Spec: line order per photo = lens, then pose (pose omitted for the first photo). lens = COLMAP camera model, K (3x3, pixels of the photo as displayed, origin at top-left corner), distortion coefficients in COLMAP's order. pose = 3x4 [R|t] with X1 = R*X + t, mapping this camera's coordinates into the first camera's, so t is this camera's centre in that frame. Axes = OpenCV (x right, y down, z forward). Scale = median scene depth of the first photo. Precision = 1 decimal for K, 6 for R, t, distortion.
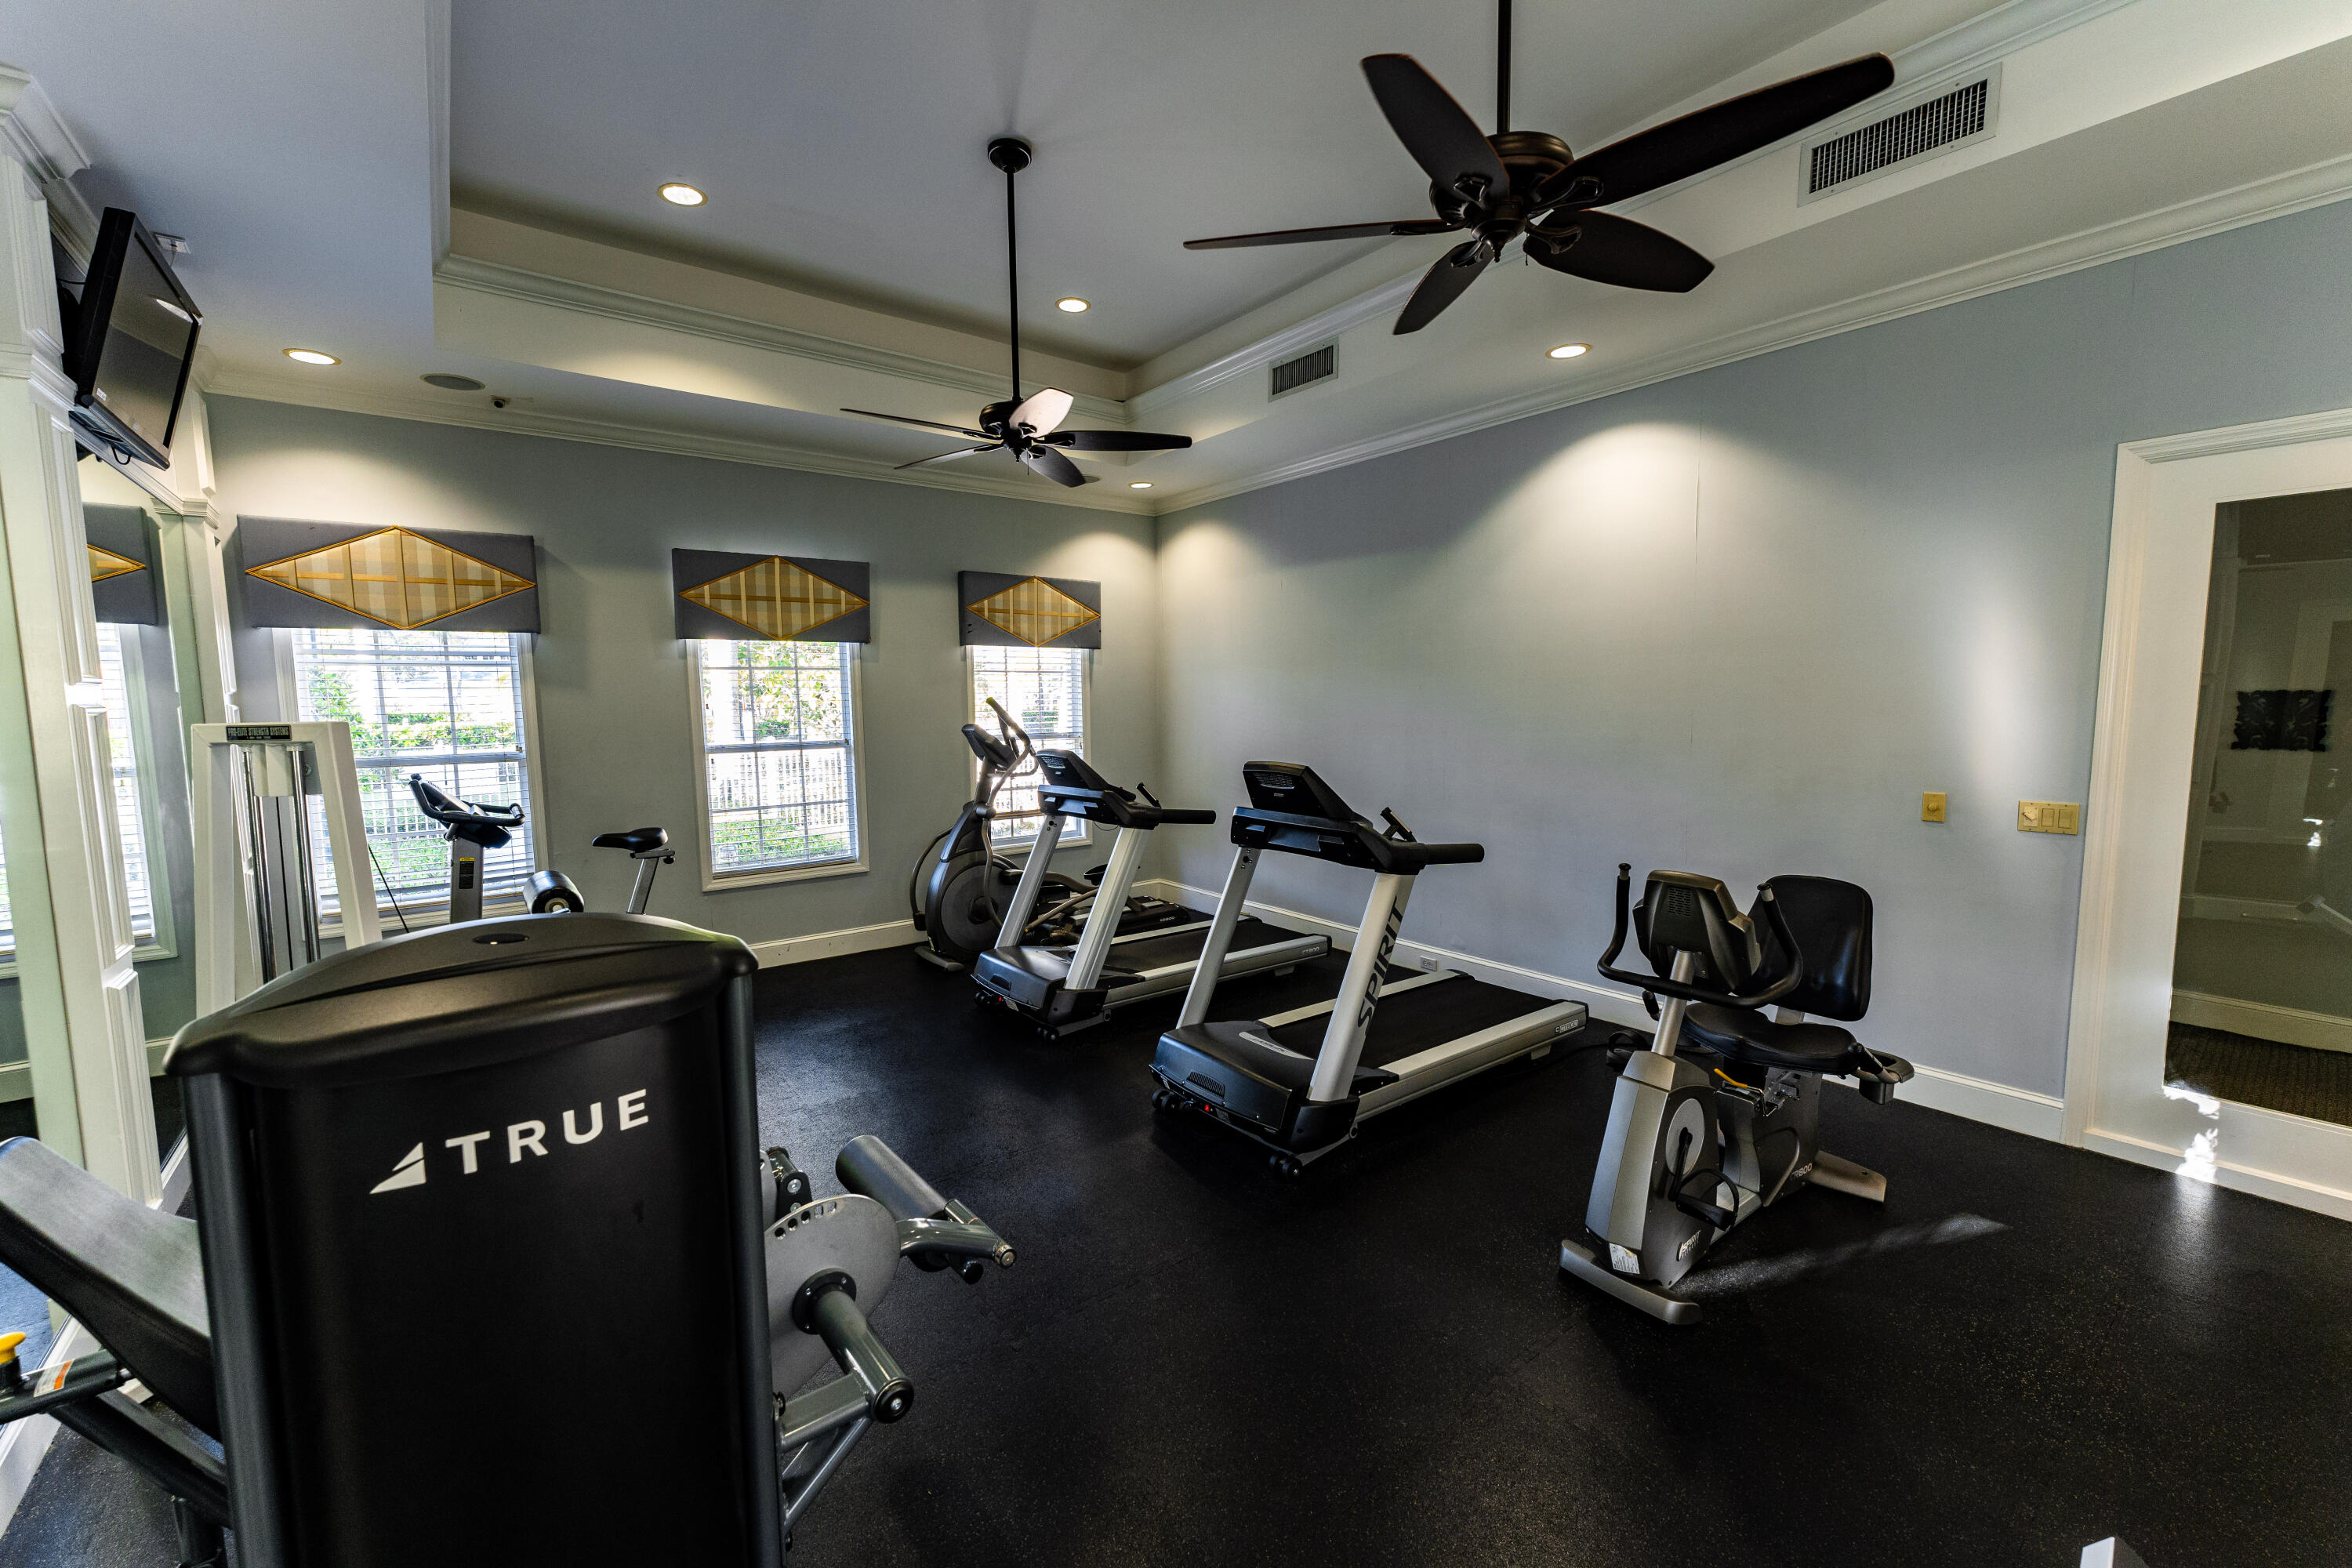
lens RADIAL K [[956.2, 0, 1176.0], [0, 956.2, 784.0], [0, 0, 1]] dist [0.000116, -0.000084]
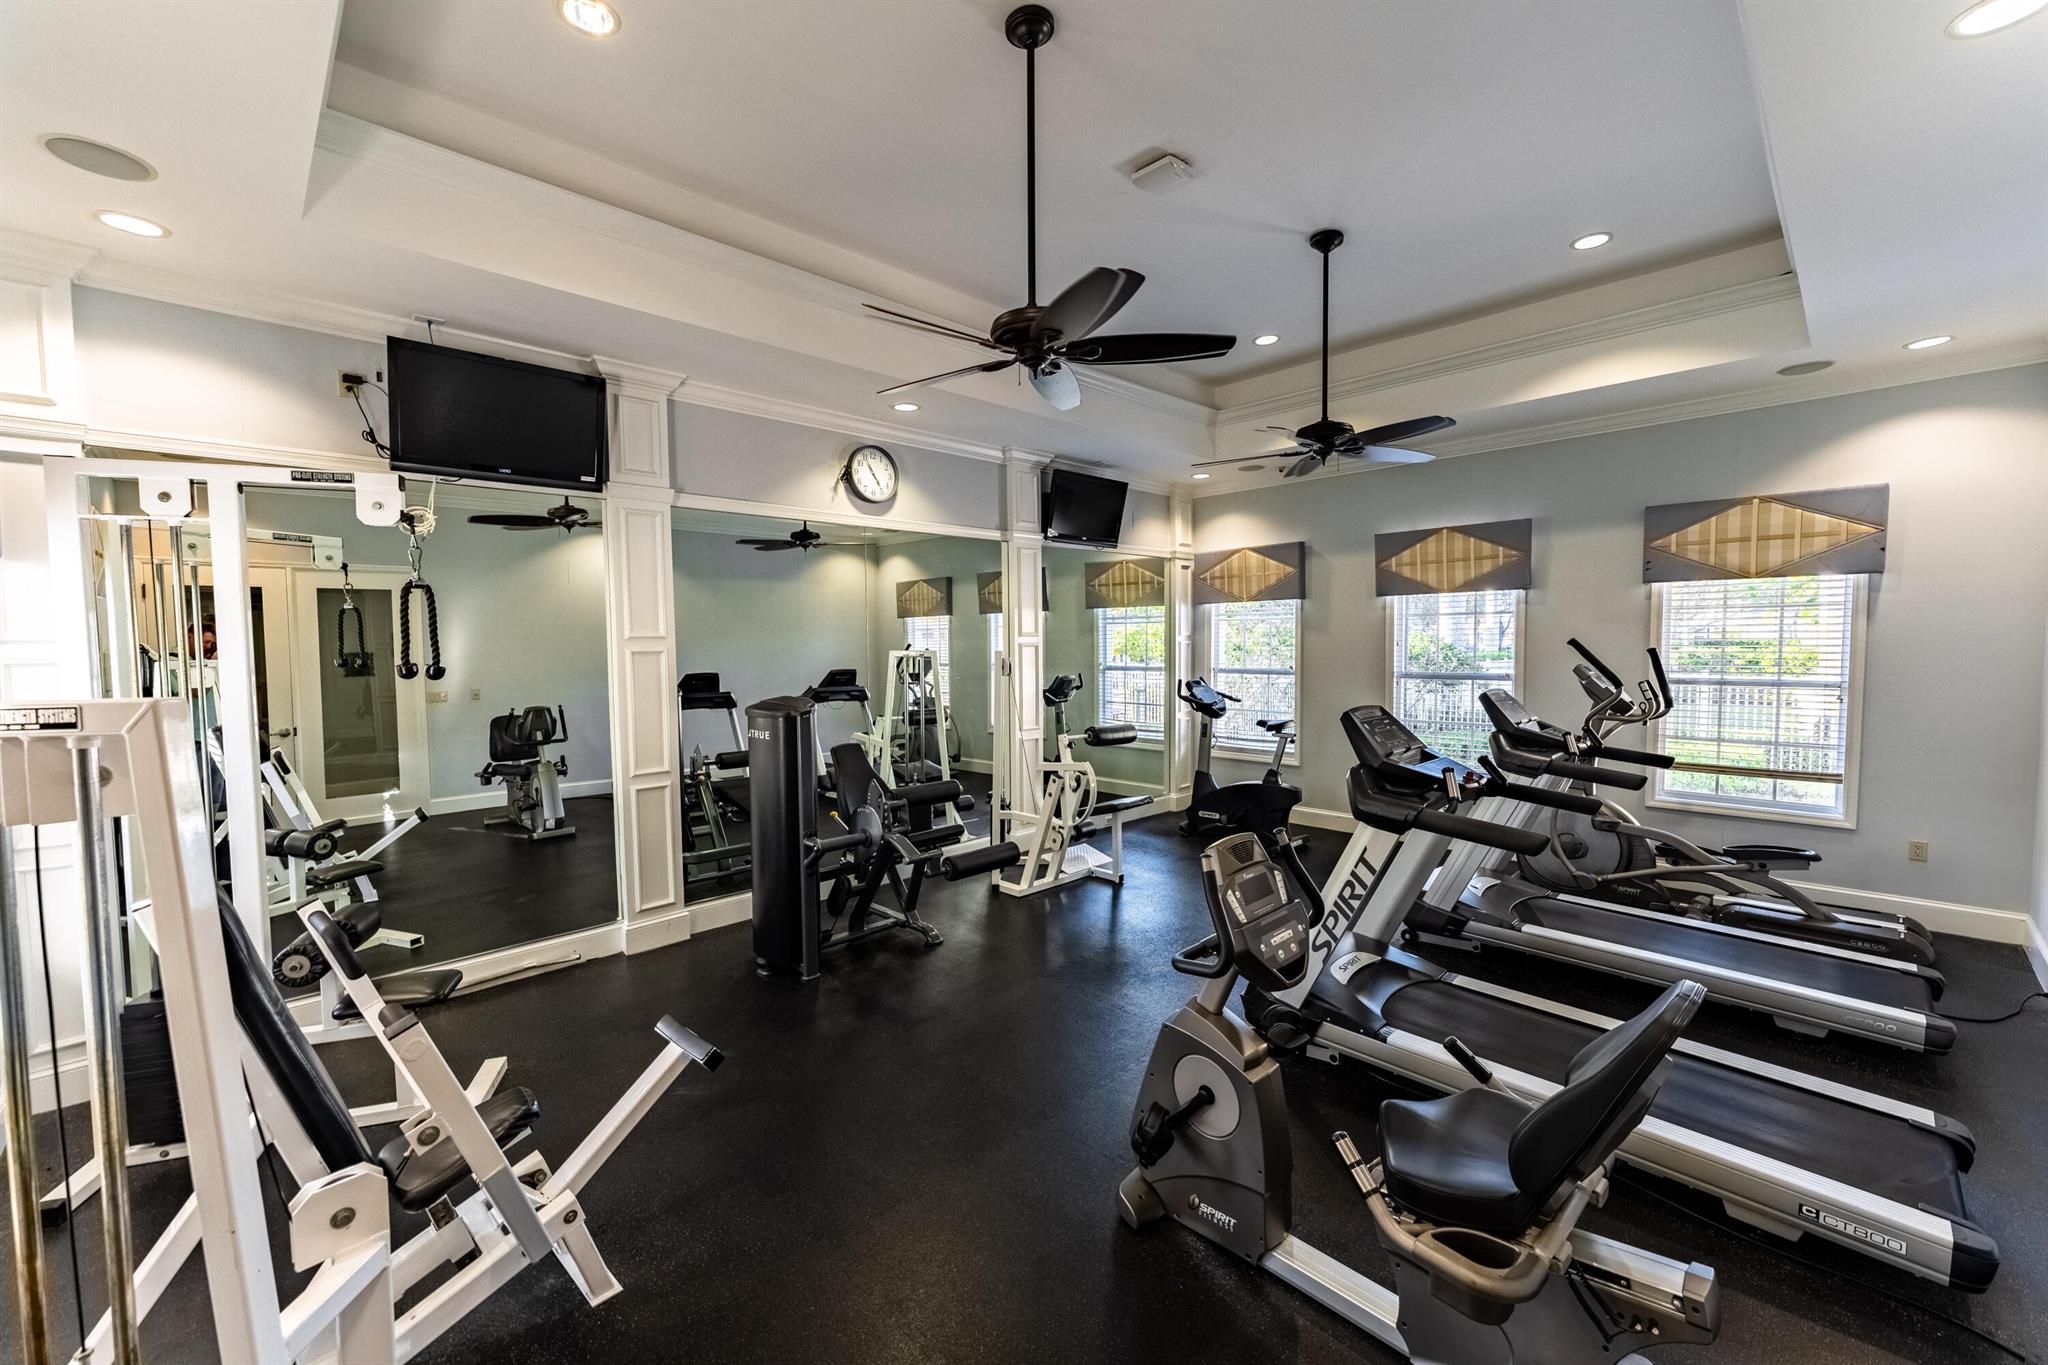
lens RADIAL K [[832.6, 0, 1024.0], [0, 832.6, 682.5], [0, 0, 1]] dist [0.000116, -0.000084]
pose [[0.090573, 0.053000, -0.994478, 0.634693], [-0.093165, 0.994655, 0.044524, -0.028431], [0.991522, 0.088618, 0.095027, 0.346410]]
